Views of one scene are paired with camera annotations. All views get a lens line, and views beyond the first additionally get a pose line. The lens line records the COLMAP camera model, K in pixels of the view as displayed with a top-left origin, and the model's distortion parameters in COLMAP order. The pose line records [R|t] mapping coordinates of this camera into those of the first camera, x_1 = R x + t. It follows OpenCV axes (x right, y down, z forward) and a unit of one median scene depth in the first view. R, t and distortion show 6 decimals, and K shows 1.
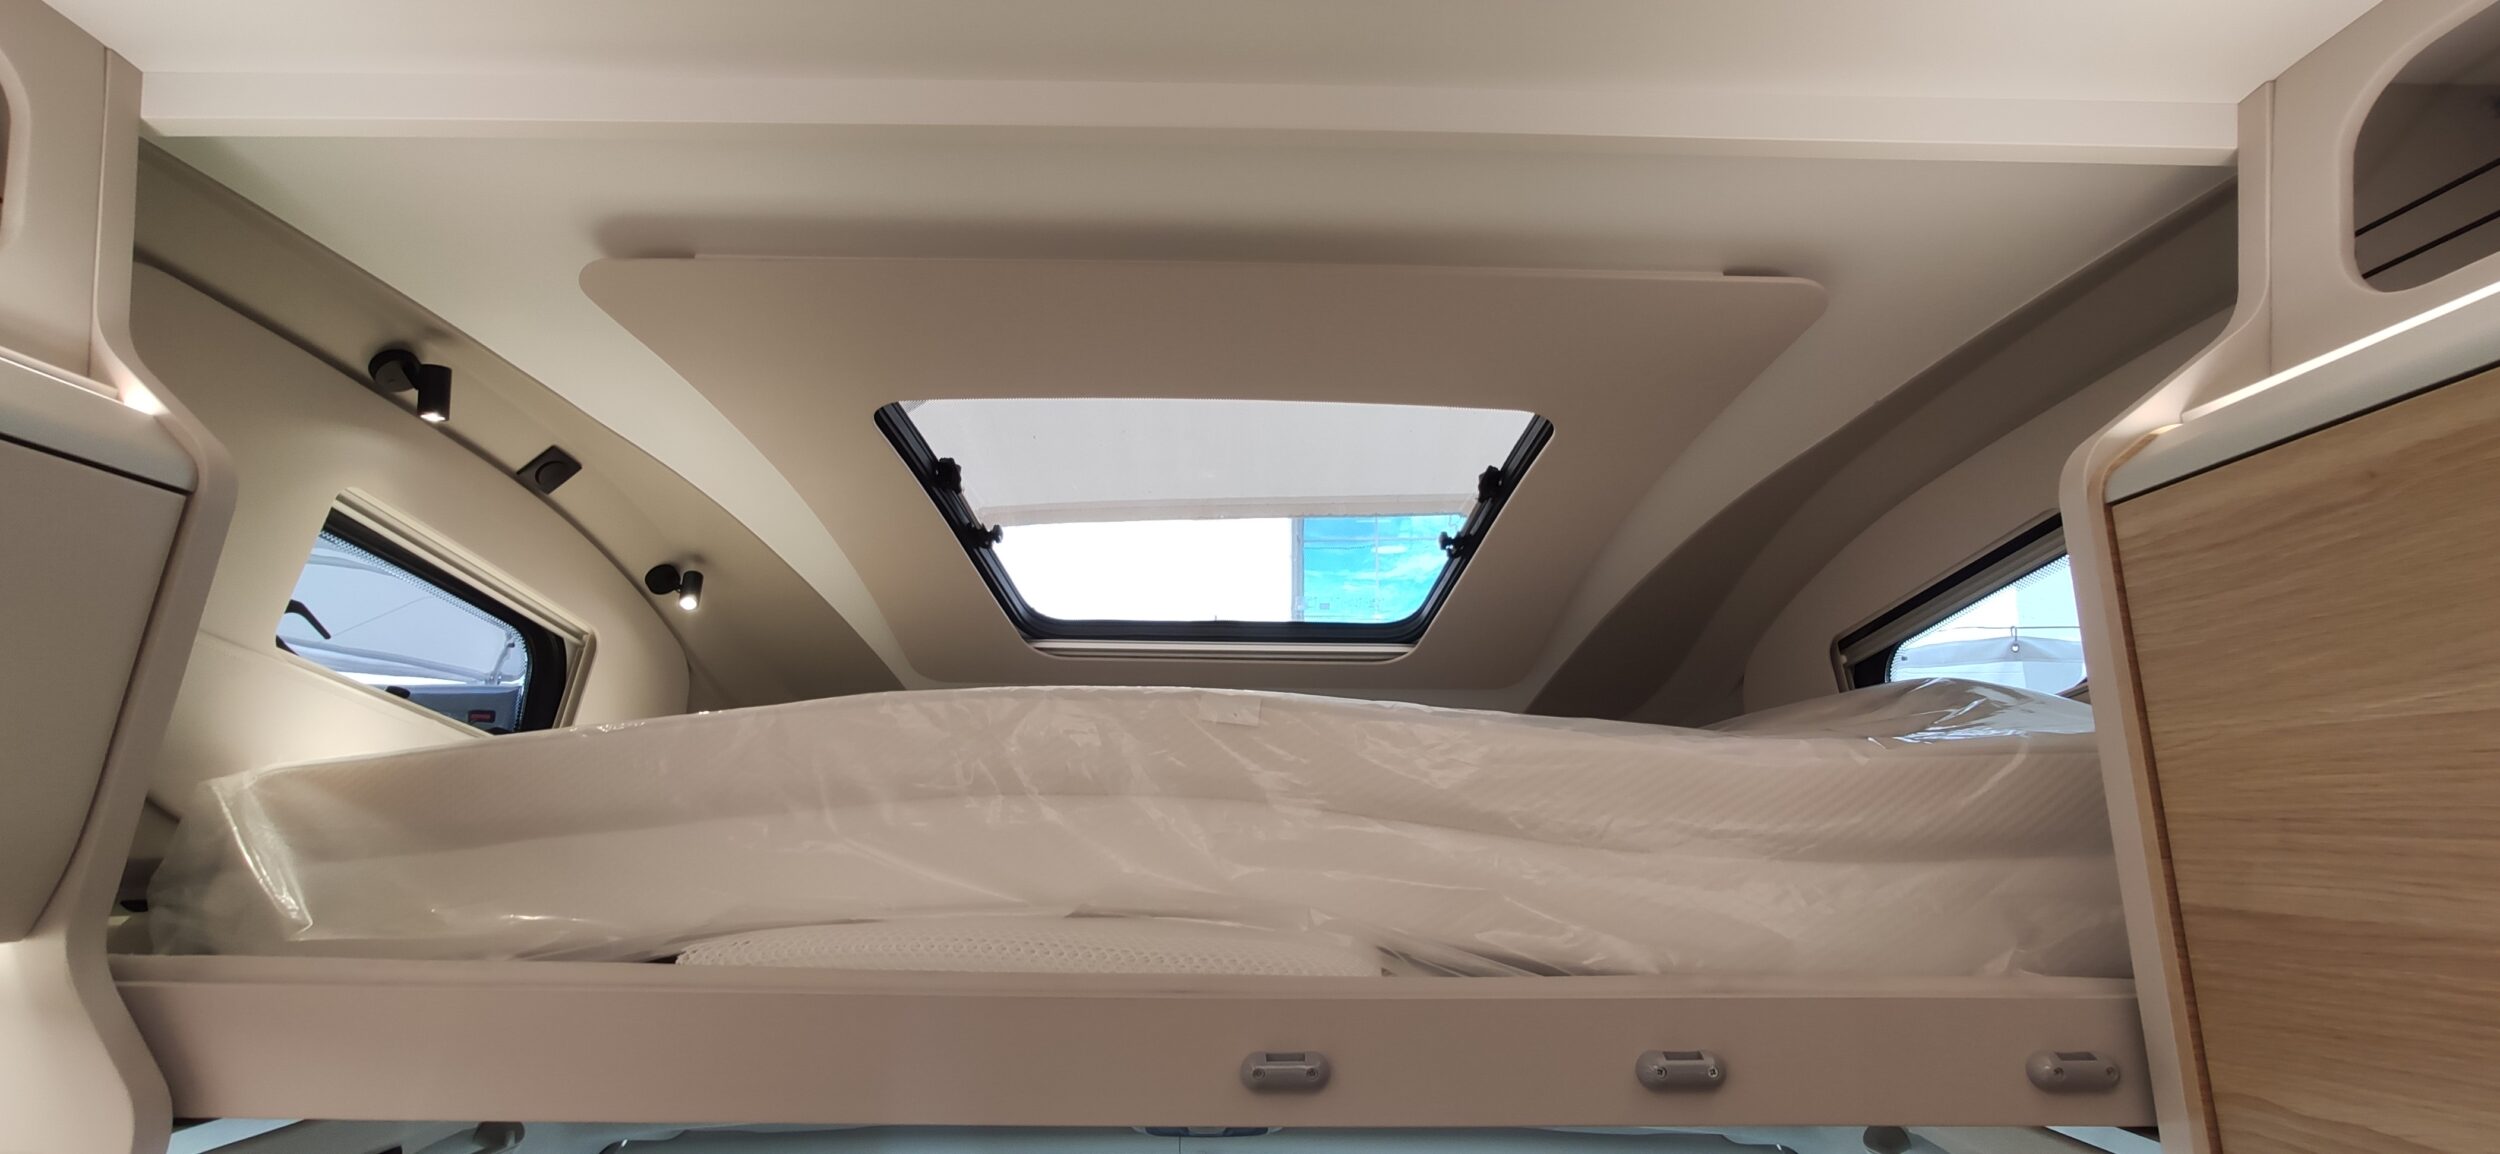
lens RADIAL K [[1073.2, 0, 1257.4], [0, 1073.2, 515.8], [0, 0, 1]] dist [-0.001018, -0.000077]
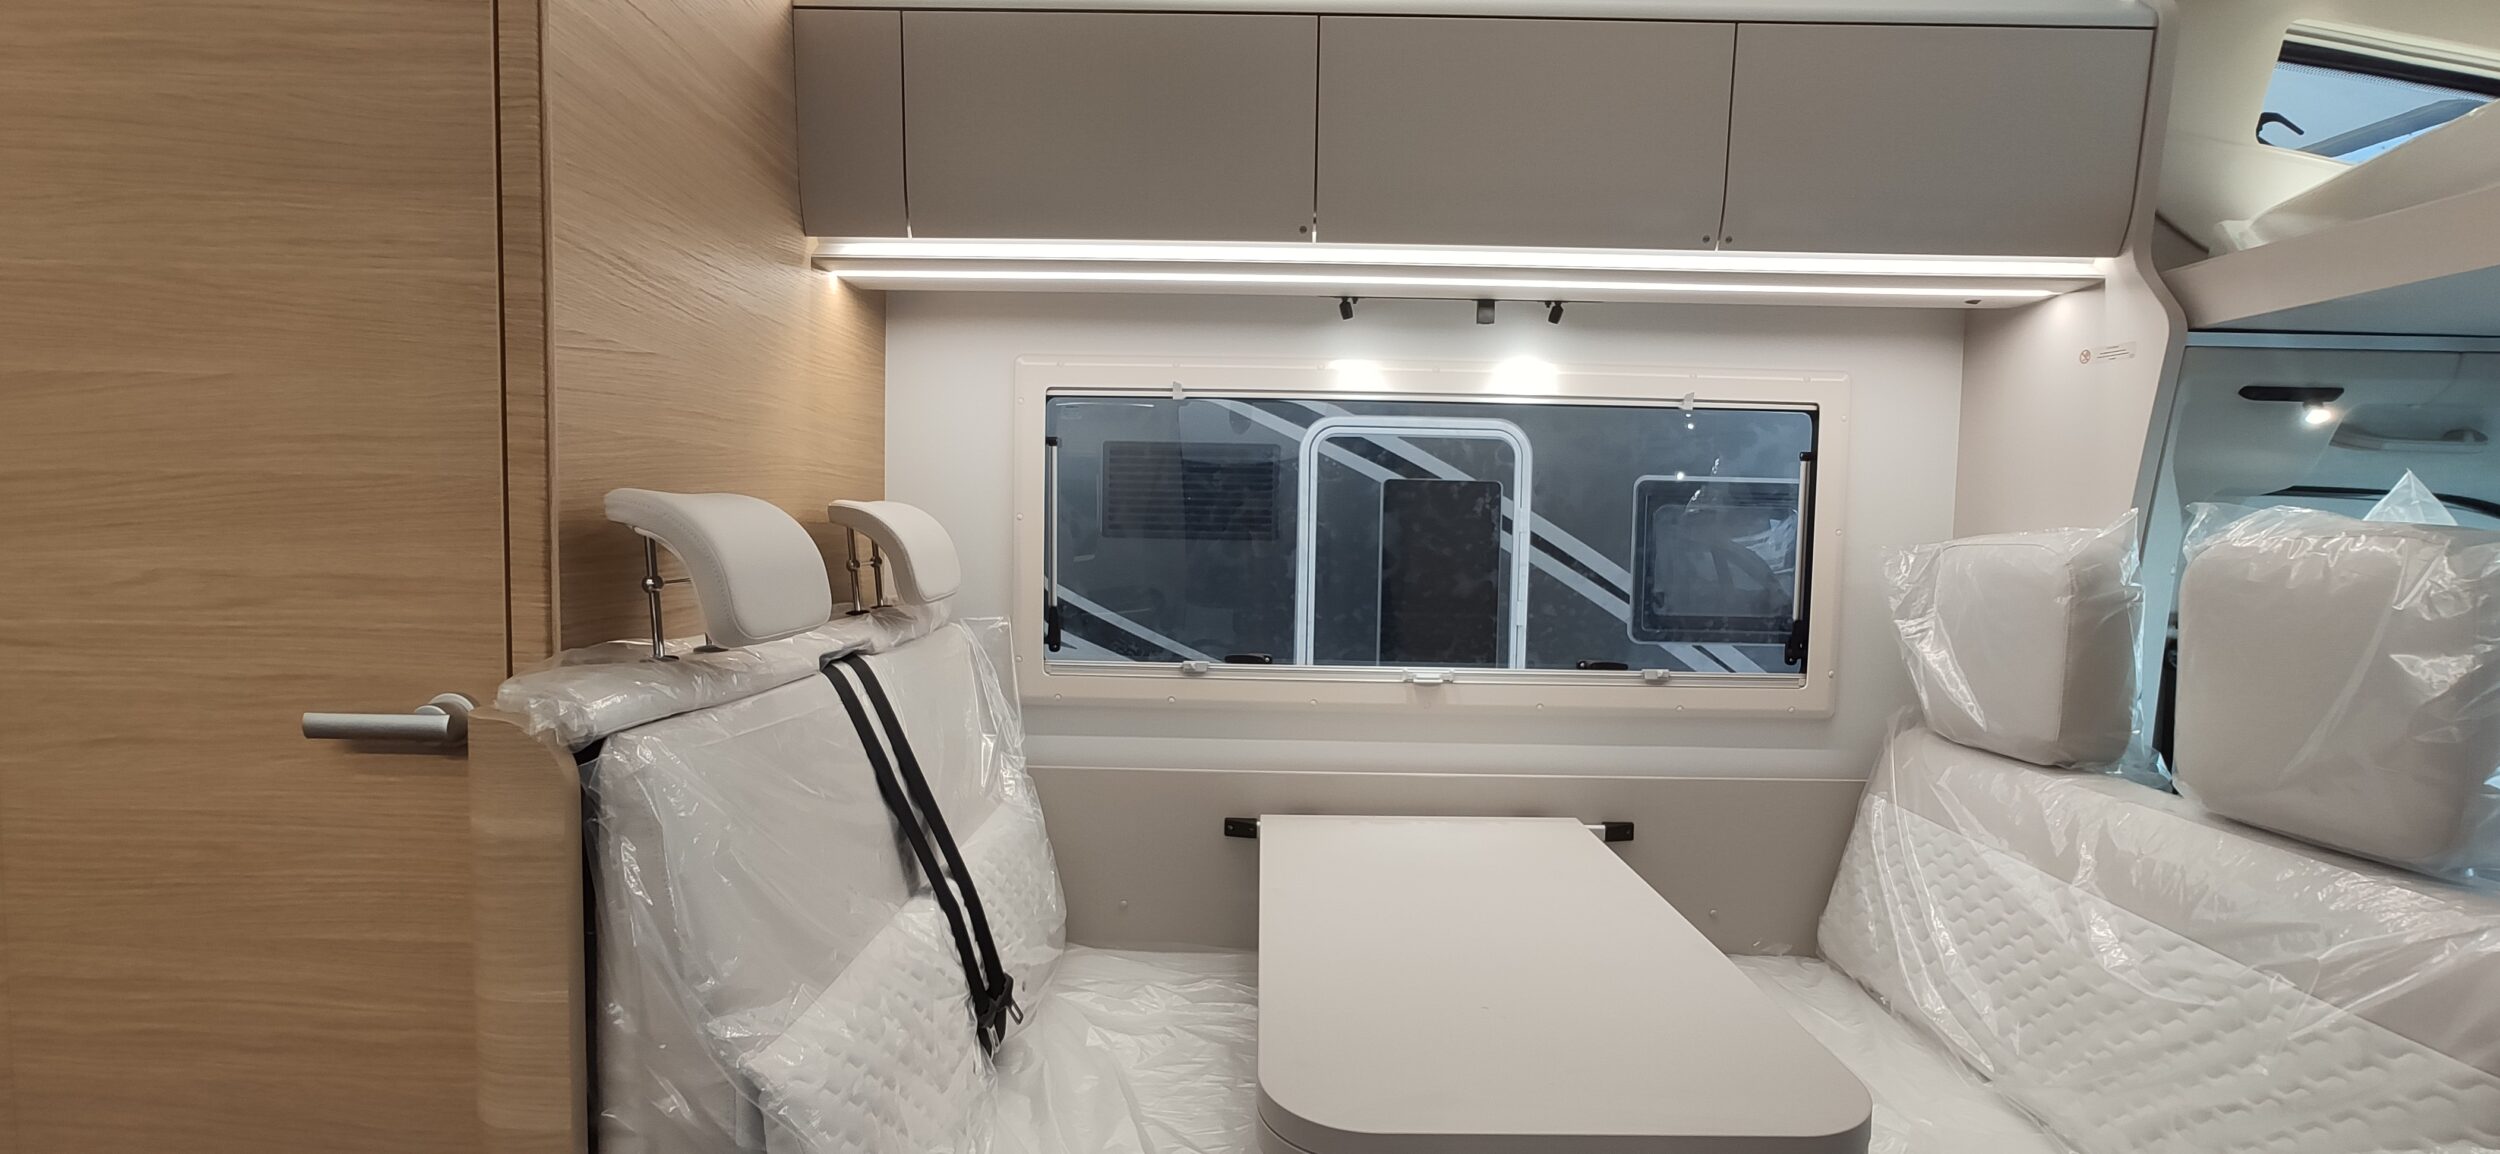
lens RADIAL K [[1092.1, 0, 1257.6], [0, 1092.1, 579.8], [0, 0, 1]] dist [-0.032537, 0.022305]
pose [[-0.019323, 0.049175, -0.998603, 0.505878], [0.261111, 0.964376, 0.042437, 0.213472], [0.965115, -0.259926, -0.031475, -0.361715]]
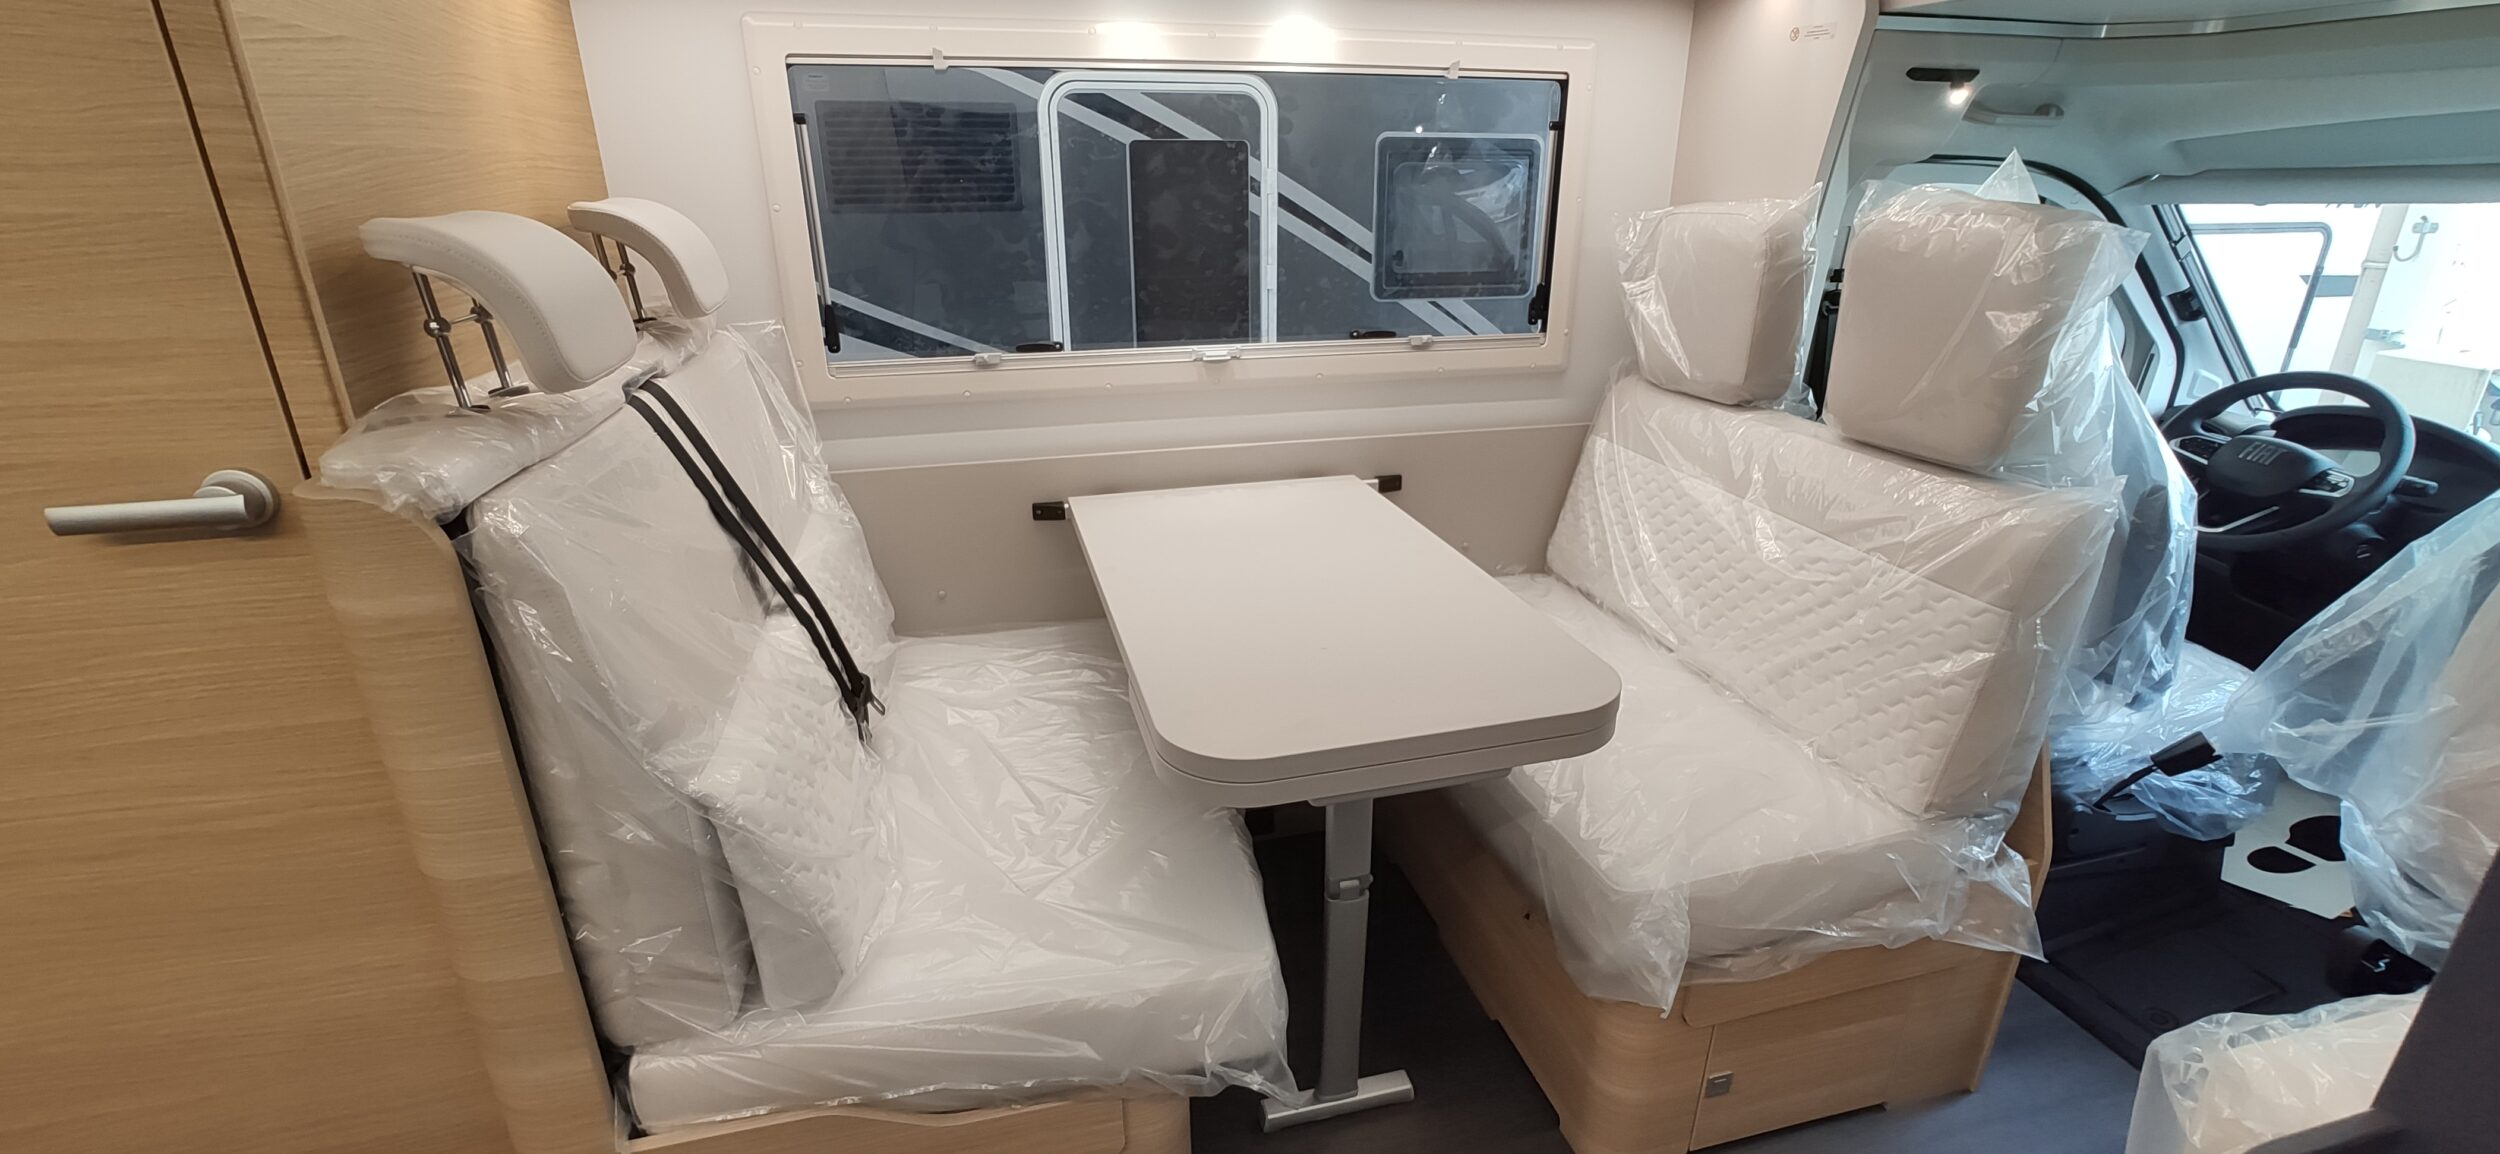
lens RADIAL K [[1099.0, 0, 1240.6], [0, 1099.0, 580.0], [0, 0, 1]] dist [-0.067778, 0.056116]
pose [[0.239845, 0.343165, -0.908136, 0.548020], [0.273593, 0.873632, 0.402385, 0.142247], [0.931462, -0.344970, 0.115649, -0.457887]]
